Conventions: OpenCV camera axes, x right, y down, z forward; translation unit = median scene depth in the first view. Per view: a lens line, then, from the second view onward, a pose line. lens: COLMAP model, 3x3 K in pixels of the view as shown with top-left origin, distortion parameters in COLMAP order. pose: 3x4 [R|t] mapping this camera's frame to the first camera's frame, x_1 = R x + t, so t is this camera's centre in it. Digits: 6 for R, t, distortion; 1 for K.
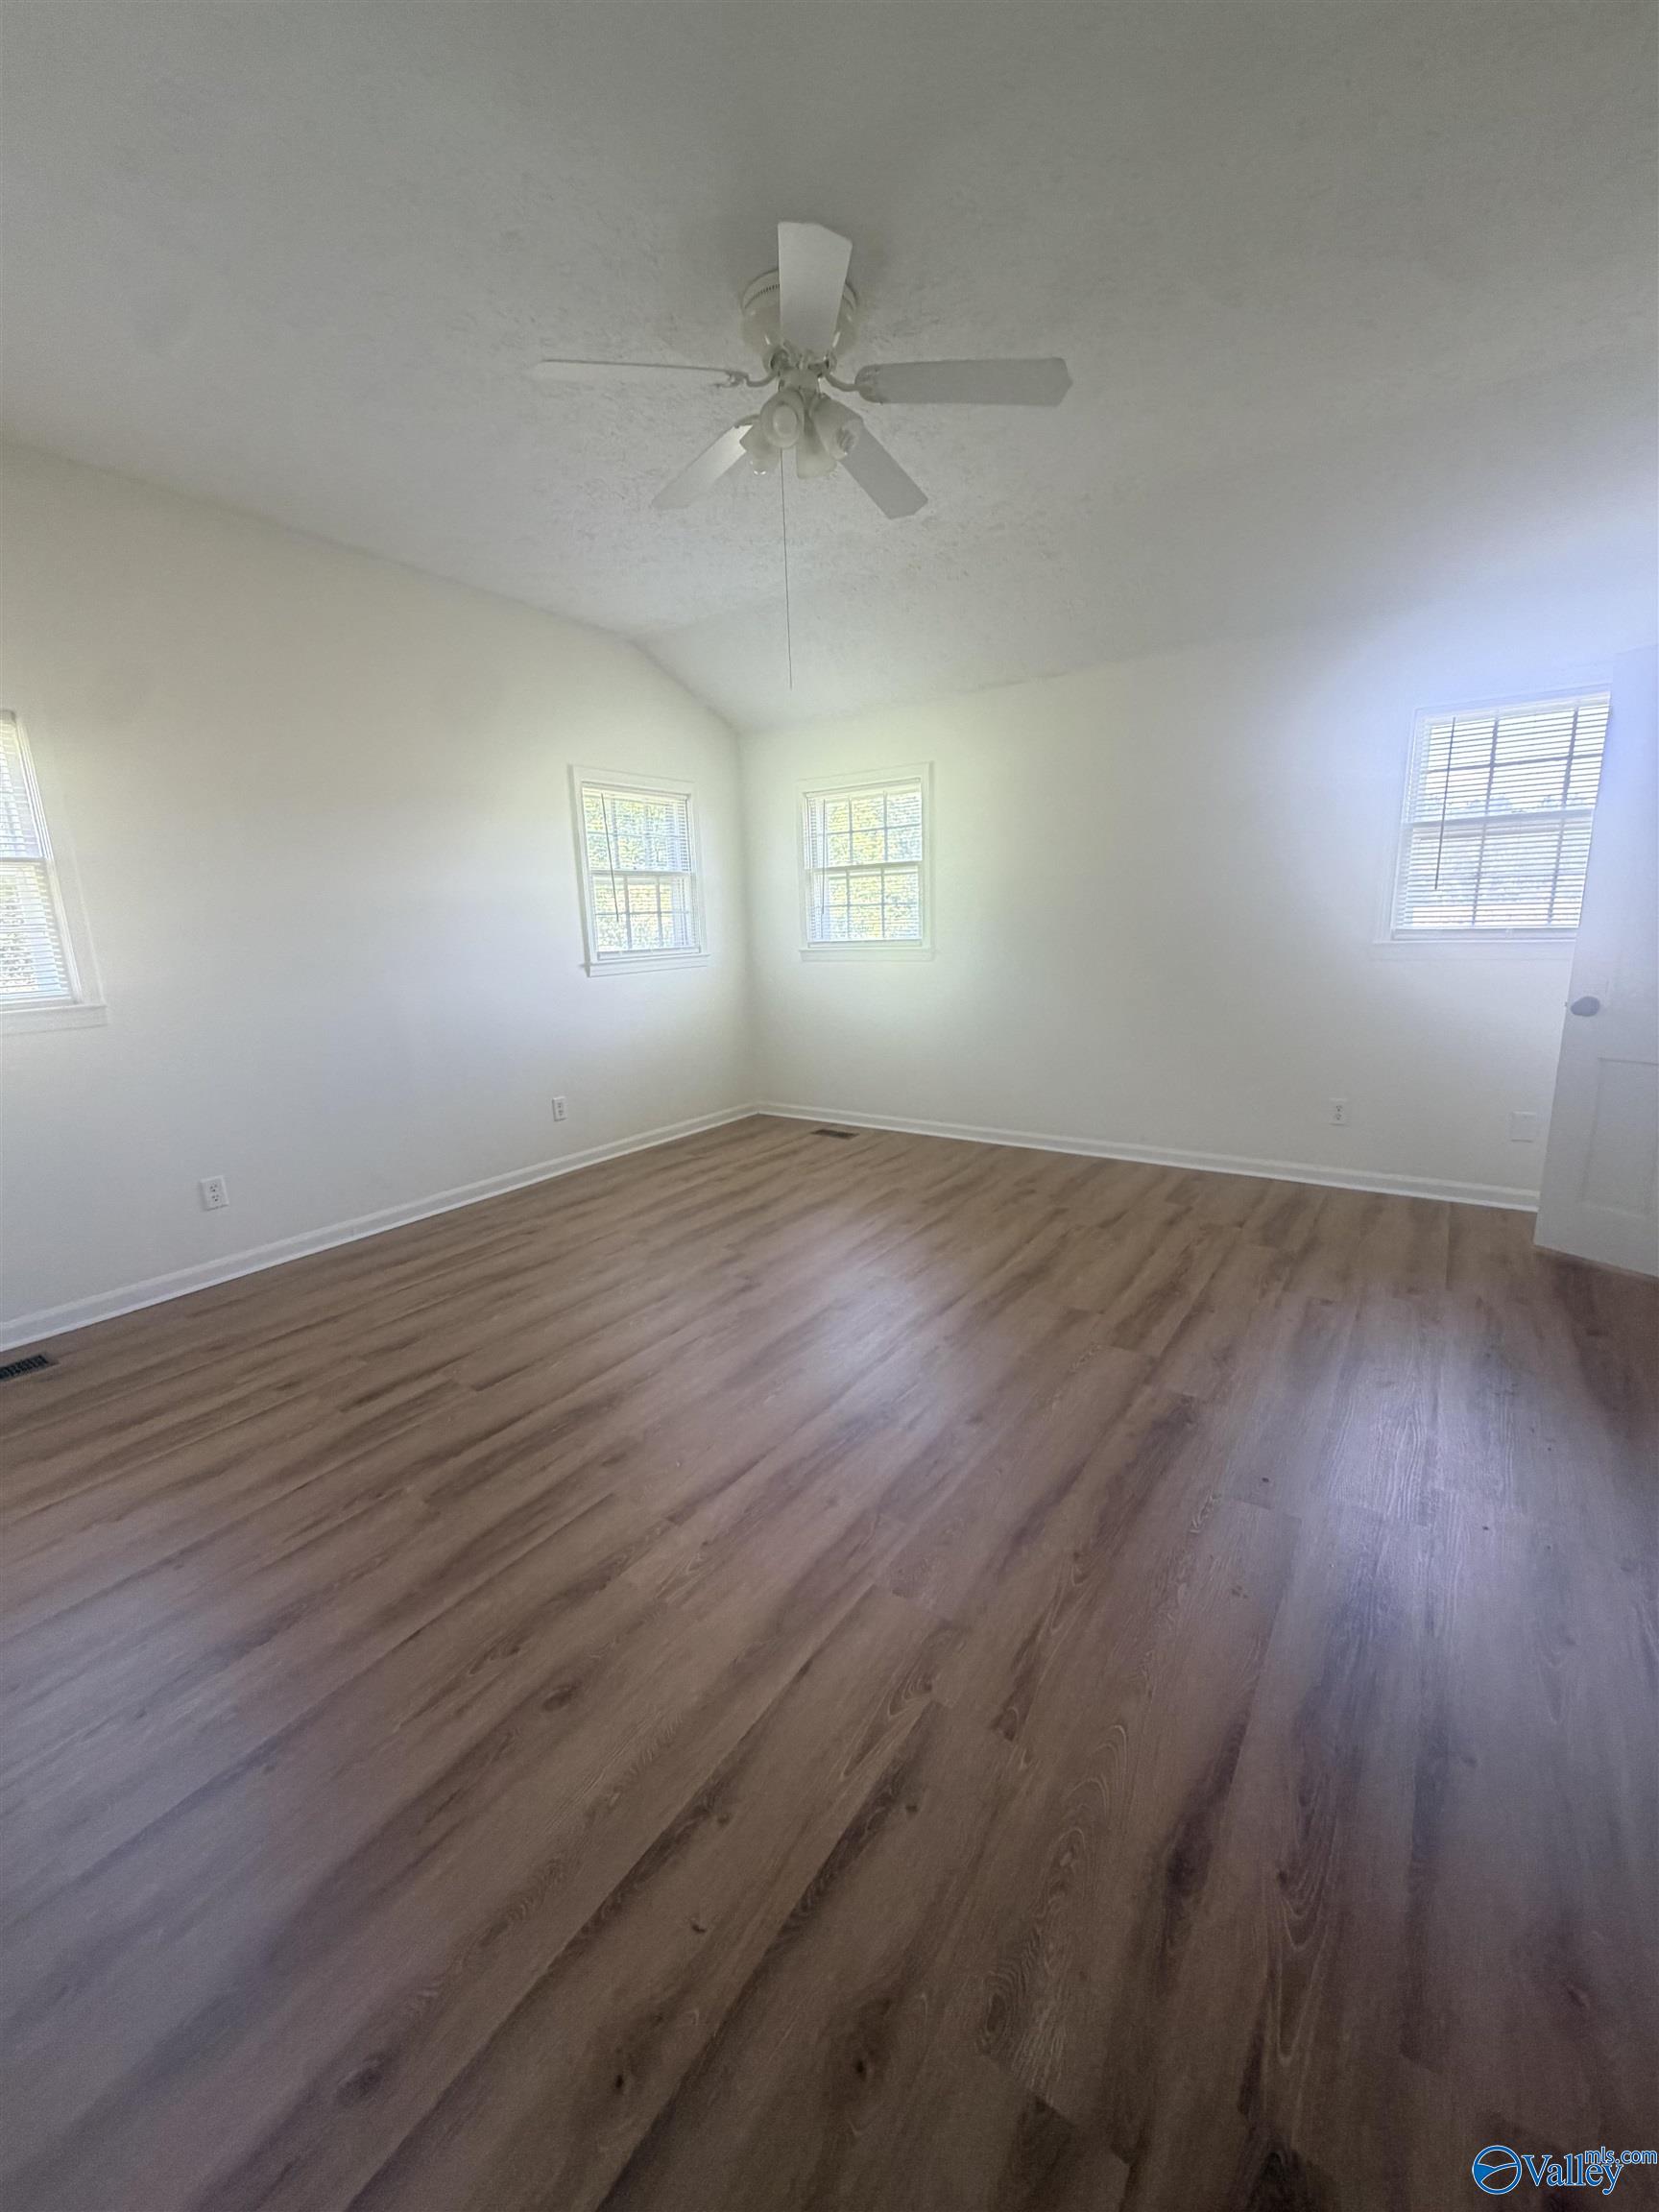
lens RADIAL K [[882.3, 0, 829.5], [0, 882.3, 1106.0], [0, 0, 1]] dist [0.001243, -0.000066]
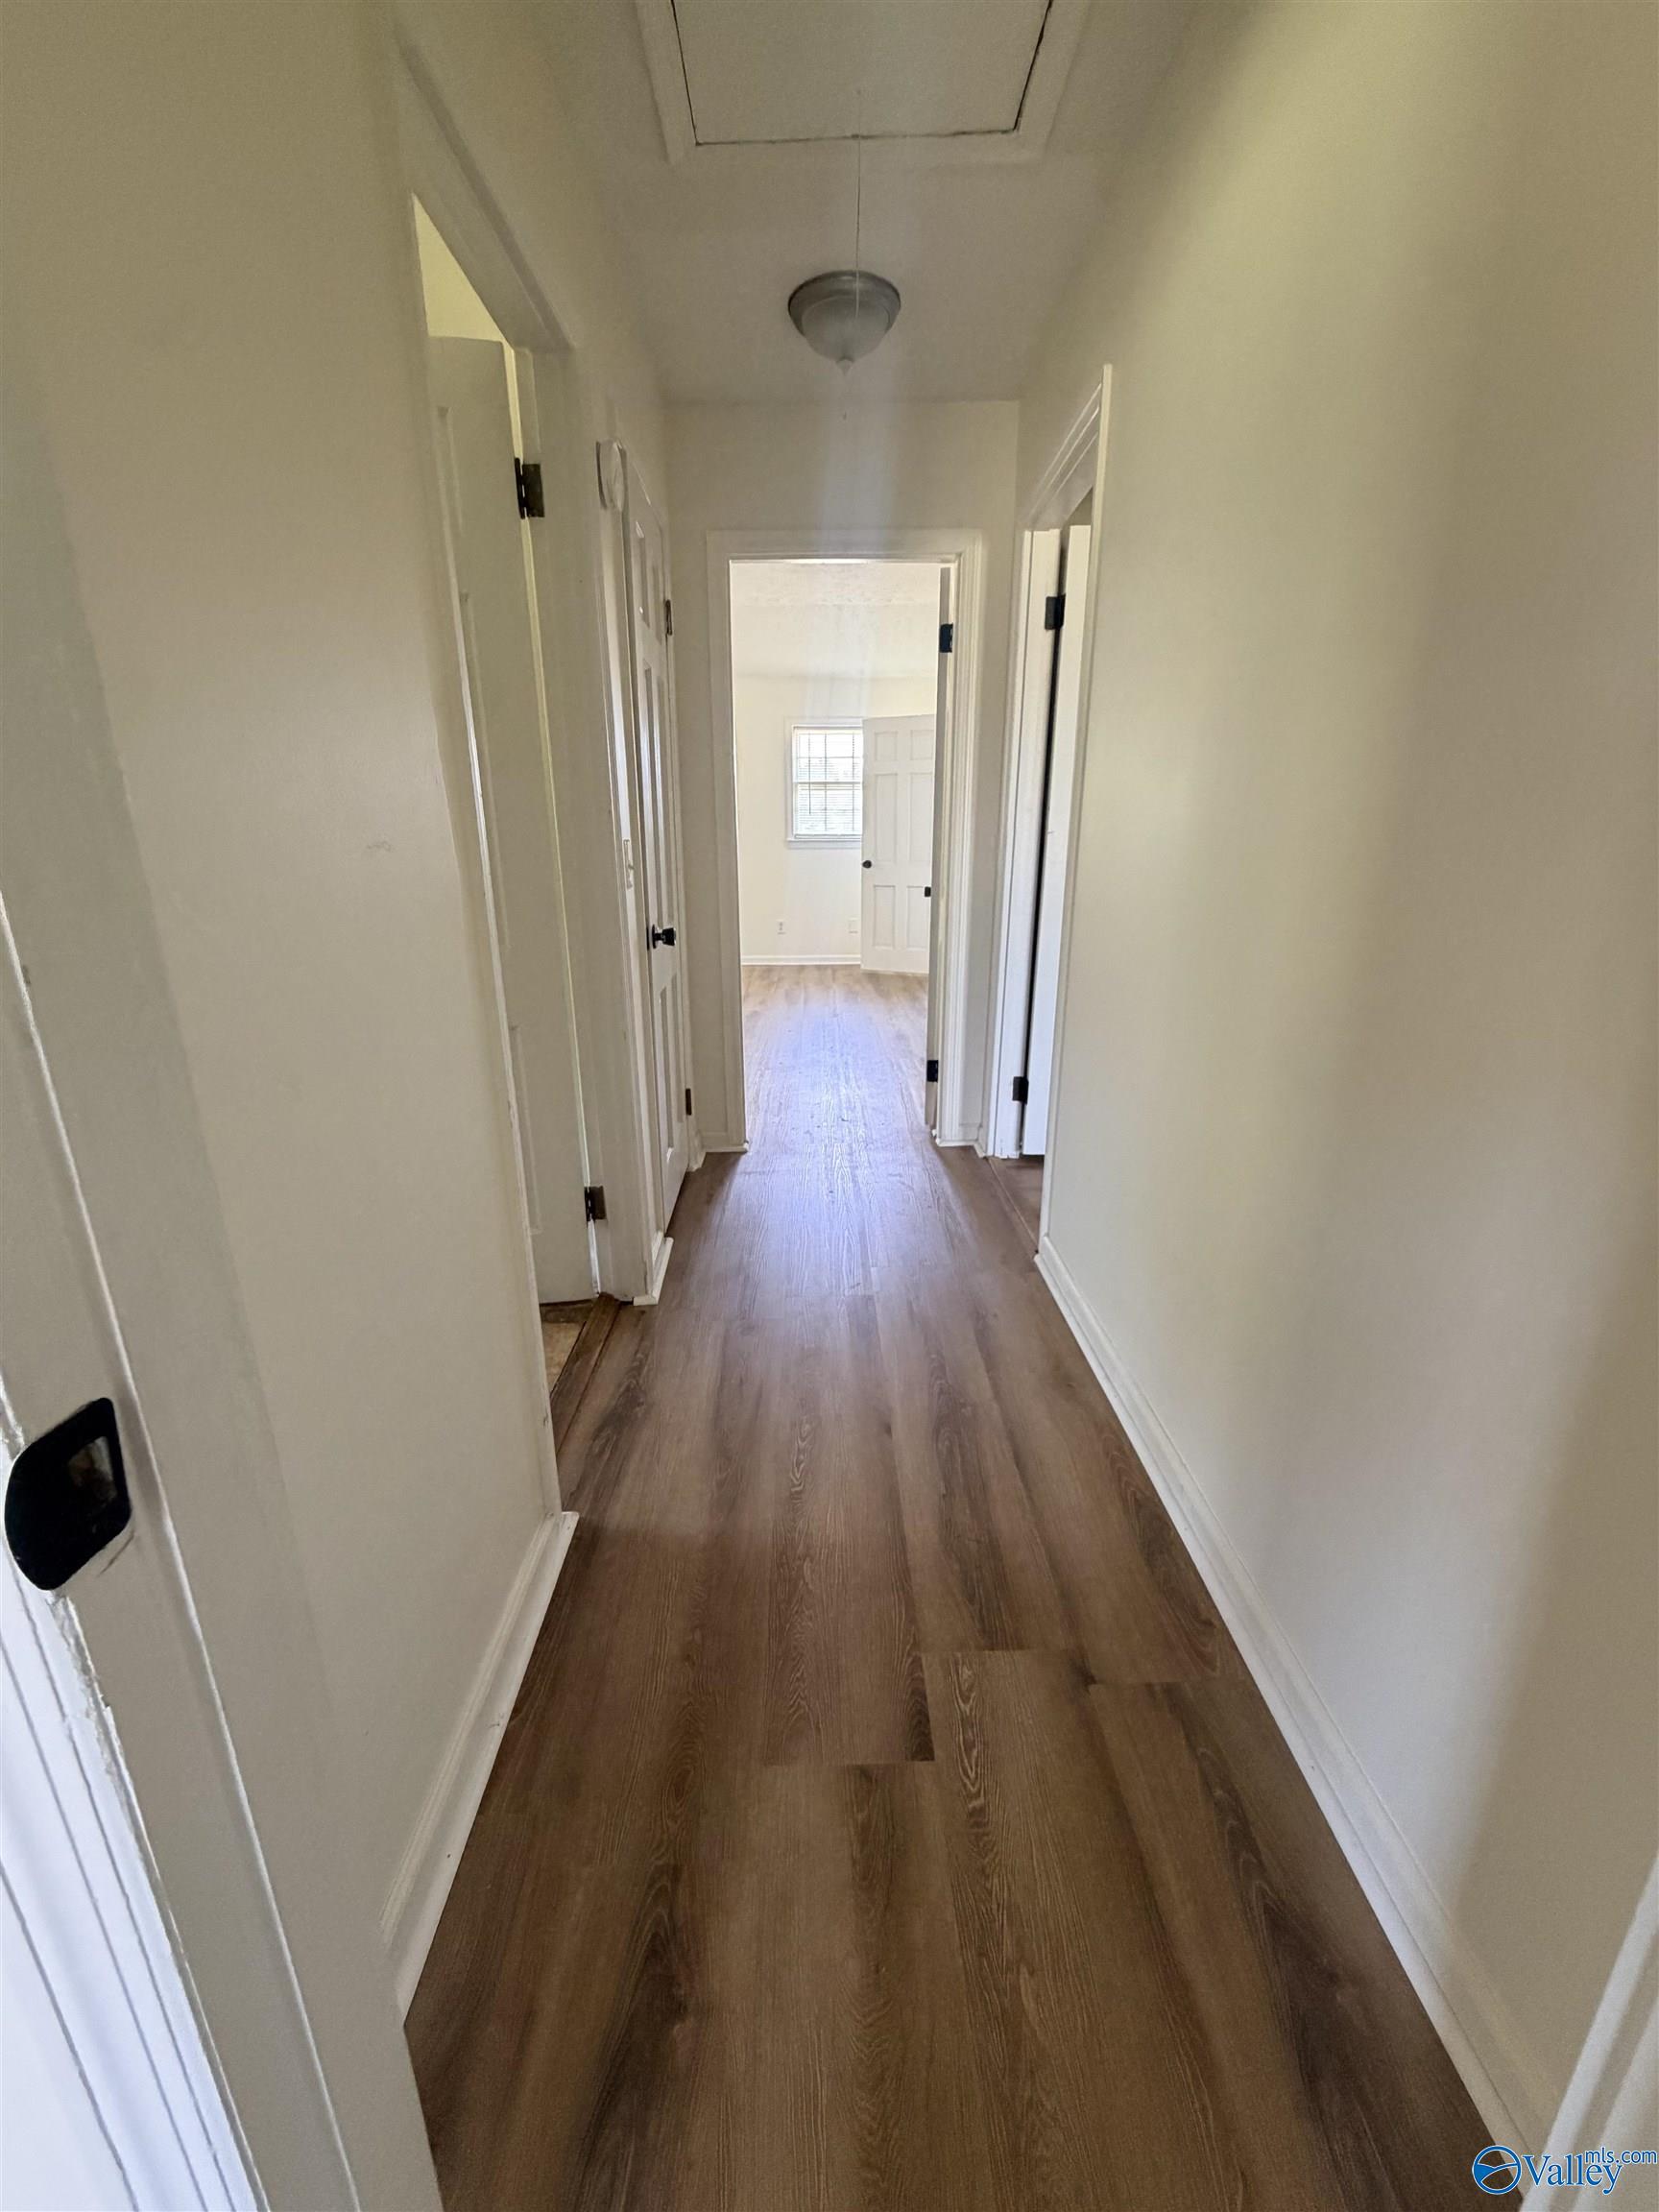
lens RADIAL K [[882.3, 0, 829.5], [0, 882.3, 1106.0], [0, 0, 1]] dist [0.001243, -0.000066]
pose [[0.805732, -0.135012, 0.576687, -0.640408], [0.104660, 0.990806, 0.085736, 0.294392], [-0.582960, -0.008724, 0.812454, -0.818663]]
